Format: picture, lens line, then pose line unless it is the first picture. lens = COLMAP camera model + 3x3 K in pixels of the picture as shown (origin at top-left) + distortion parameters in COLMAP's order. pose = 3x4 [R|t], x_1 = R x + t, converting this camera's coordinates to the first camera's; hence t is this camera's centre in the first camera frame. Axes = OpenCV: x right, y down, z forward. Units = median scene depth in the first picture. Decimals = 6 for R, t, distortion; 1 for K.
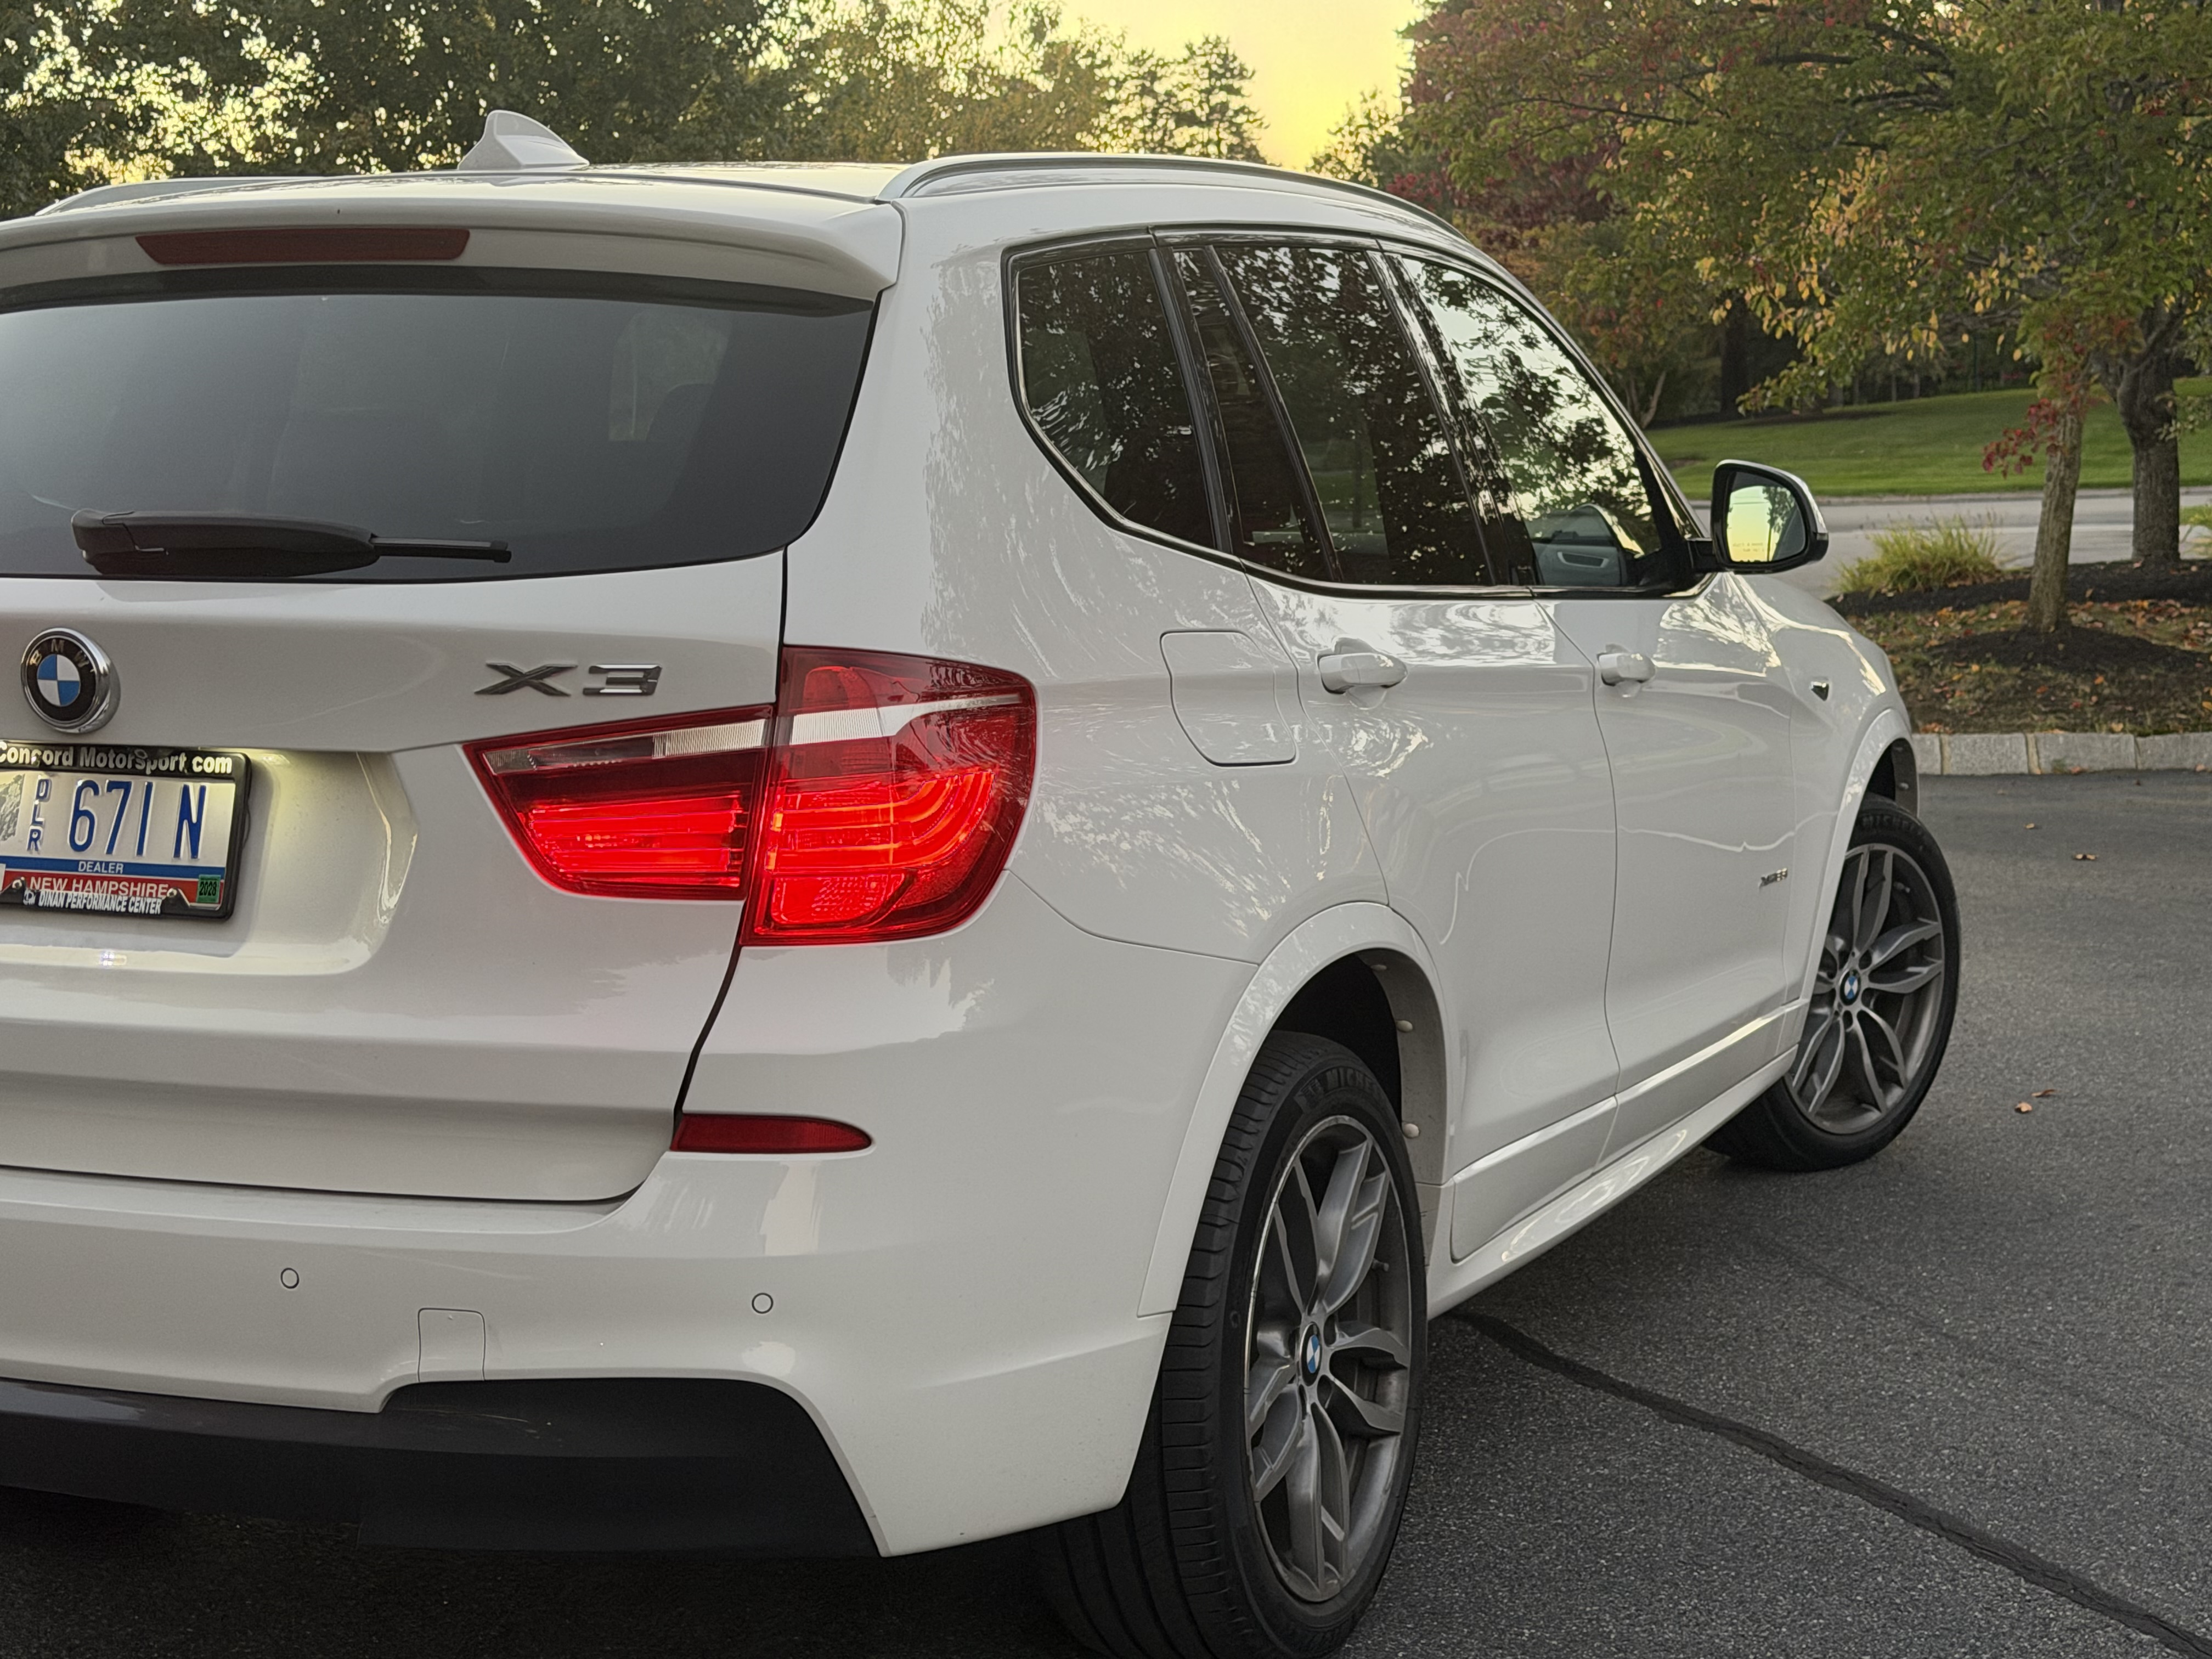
lens RADIAL K [[3594.6, 0, 1105.7], [0, 3594.6, 833.4], [0, 0, 1]] dist [0.164078, 0.000000]
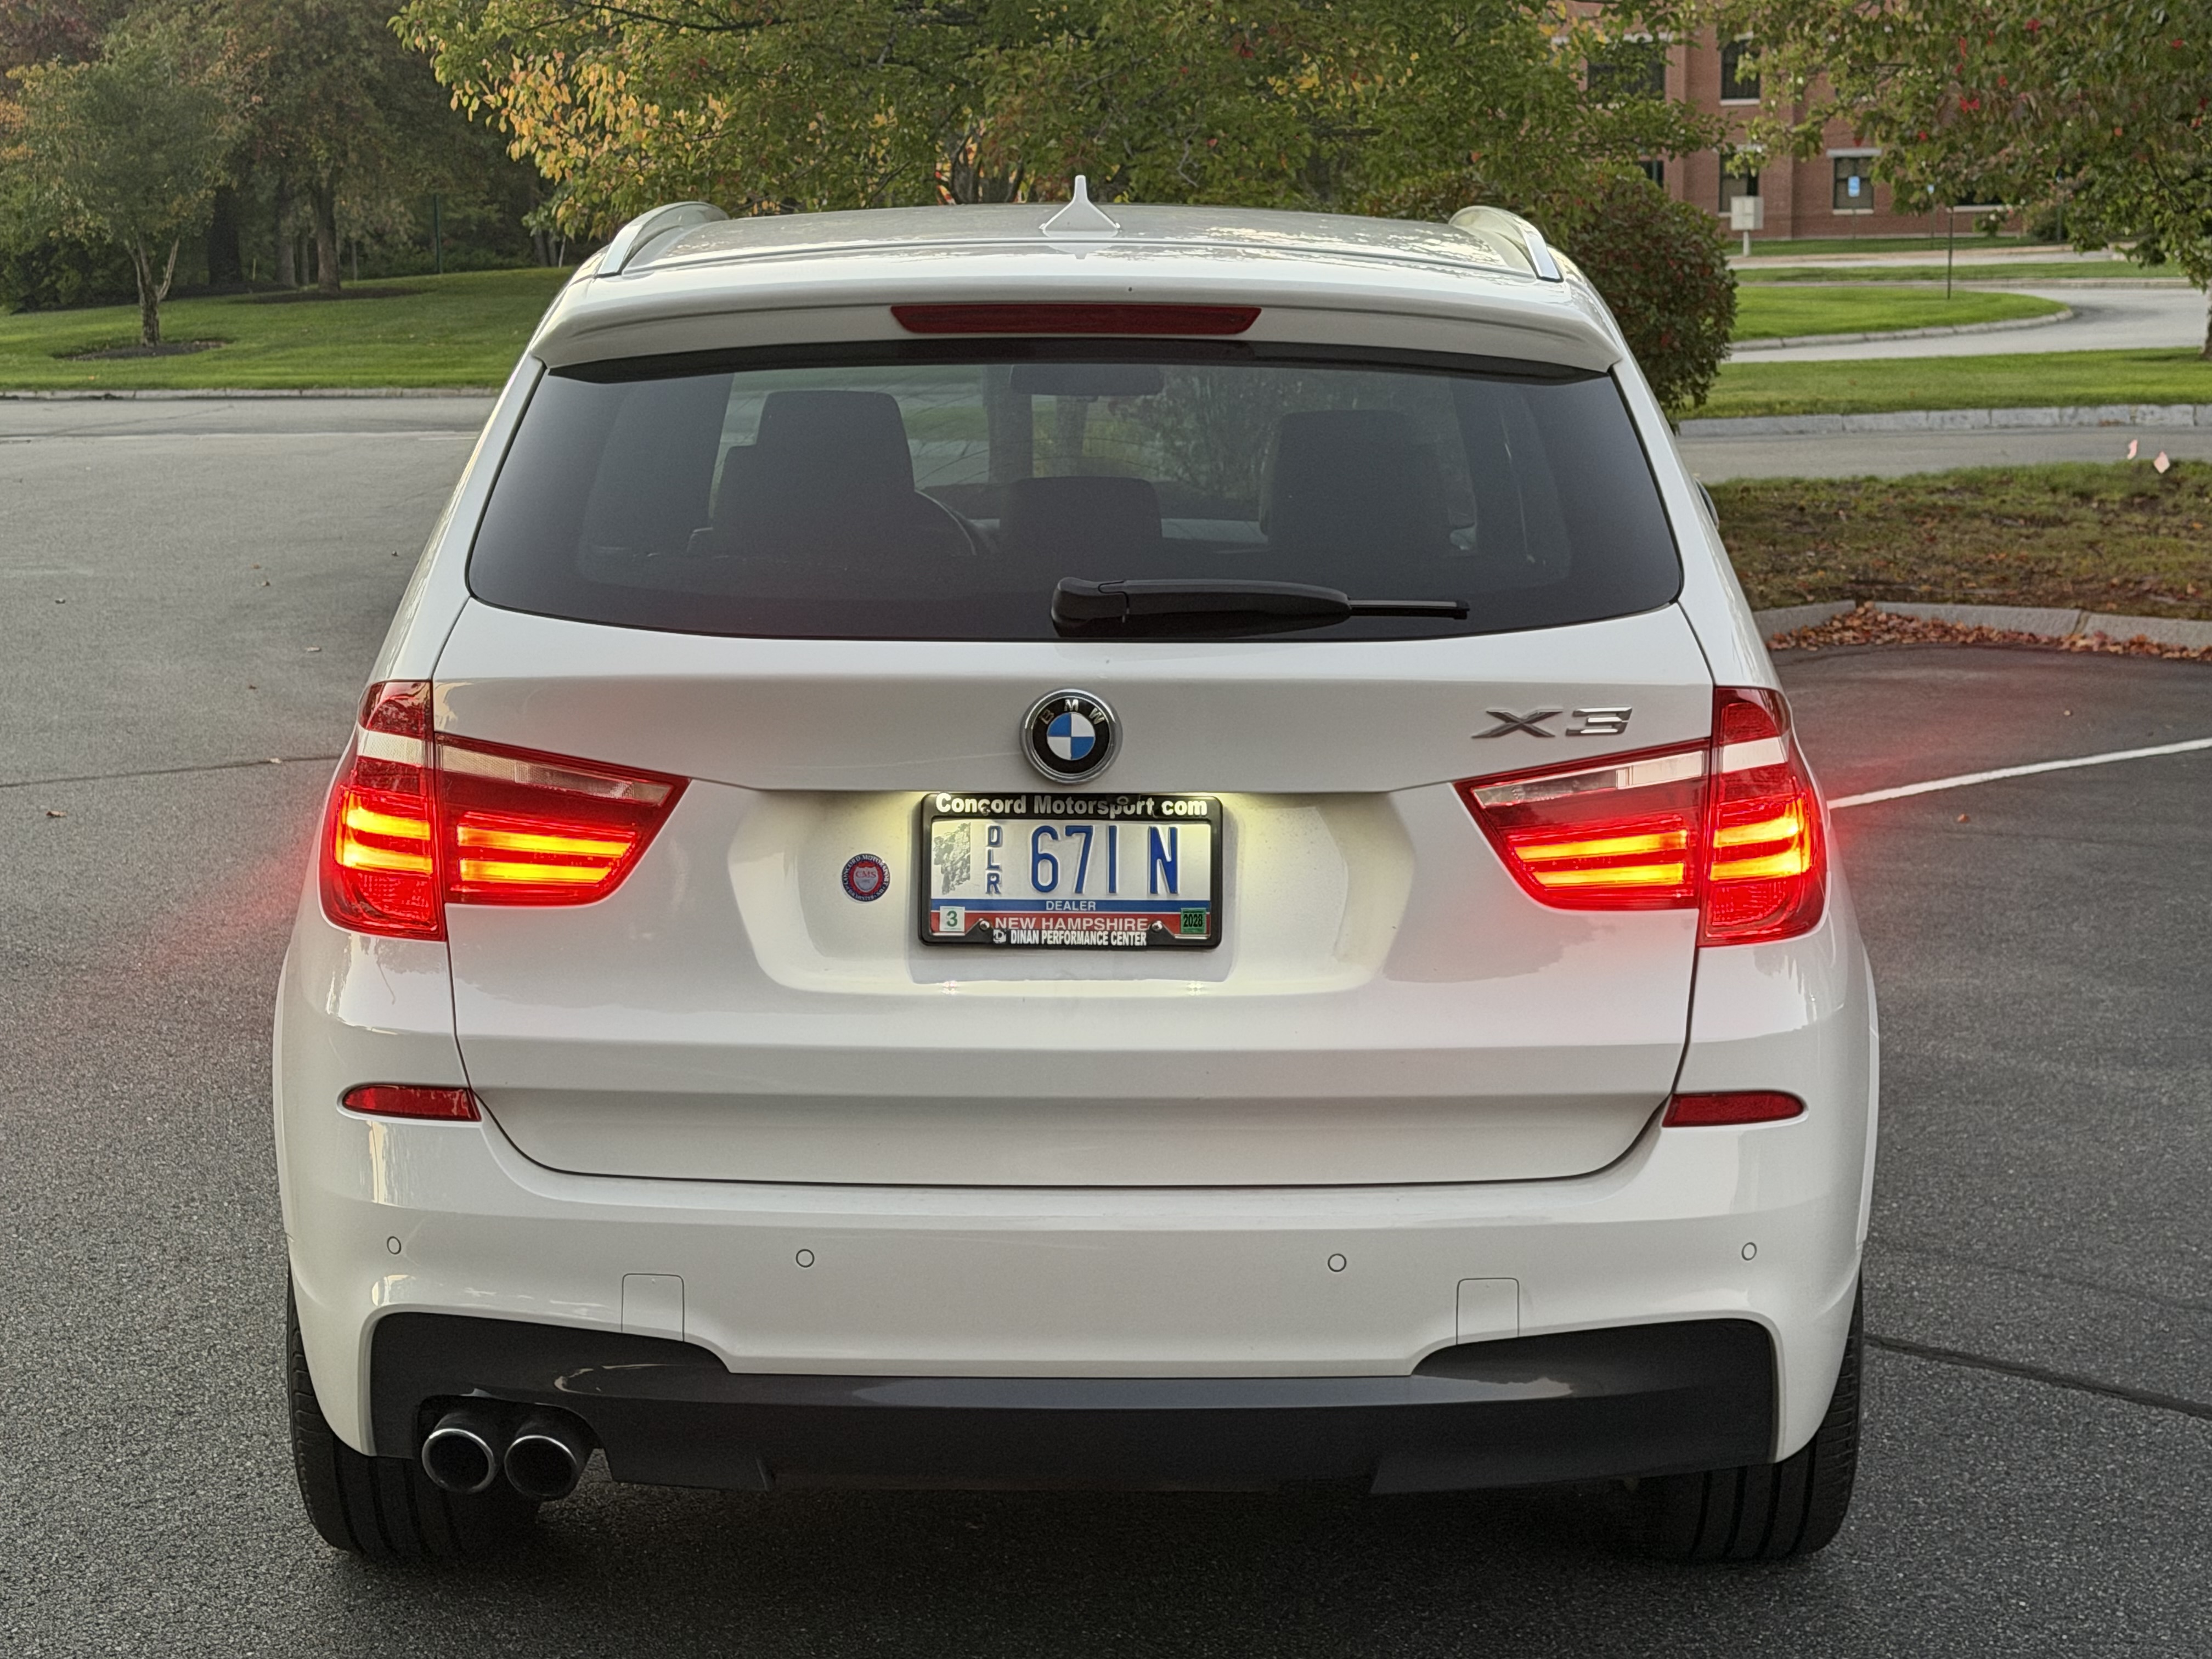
lens RADIAL K [[4089.1, 0, 1081.8], [0, 4089.1, 871.6], [0, 0, 1]] dist [0.163845, 0.000000]
pose [[0.918342, -0.045814, 0.393128, -0.728722], [0.034752, 0.998775, 0.035215, -0.042345], [-0.394260, -0.018678, 0.918809, -0.120915]]
